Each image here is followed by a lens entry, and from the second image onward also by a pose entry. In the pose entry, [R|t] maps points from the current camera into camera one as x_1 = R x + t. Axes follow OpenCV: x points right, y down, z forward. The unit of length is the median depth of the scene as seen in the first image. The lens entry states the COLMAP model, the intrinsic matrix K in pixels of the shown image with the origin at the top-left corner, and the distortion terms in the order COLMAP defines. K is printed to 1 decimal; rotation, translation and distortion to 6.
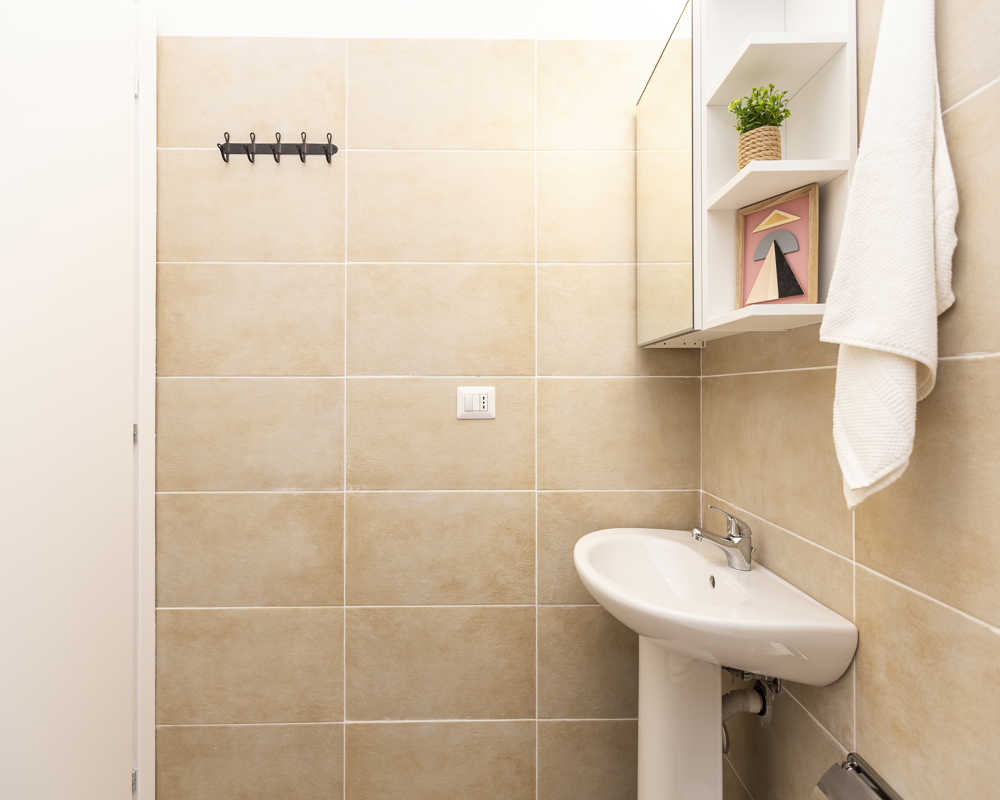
lens RADIAL K [[448.6, 0, 498.6], [0, 448.6, 388.4], [0, 0, 1]] dist [0.000001, 0.000111]
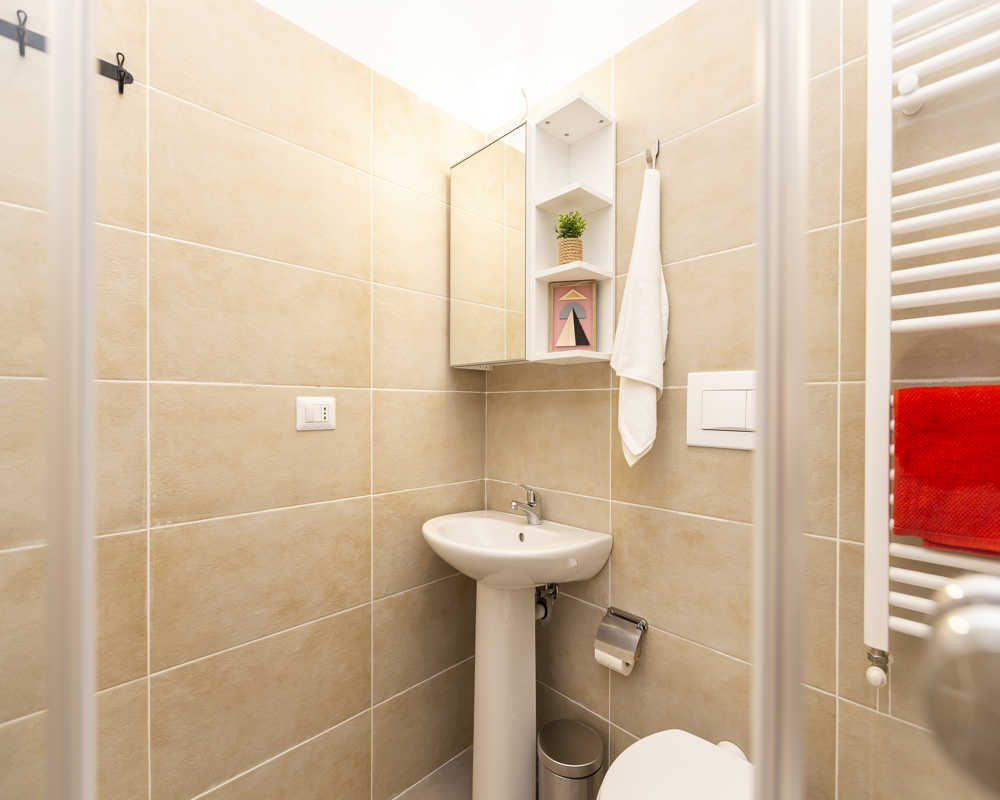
lens RADIAL K [[451.9, 0, 501.5], [0, 451.9, 407.2], [0, 0, 1]] dist [0.002266, 0.000063]
pose [[0.718718, 0.002130, 0.695299, -0.449412], [-0.010085, 0.999922, 0.007362, 0.006987], [-0.695229, -0.012303, 0.718683, 0.012779]]
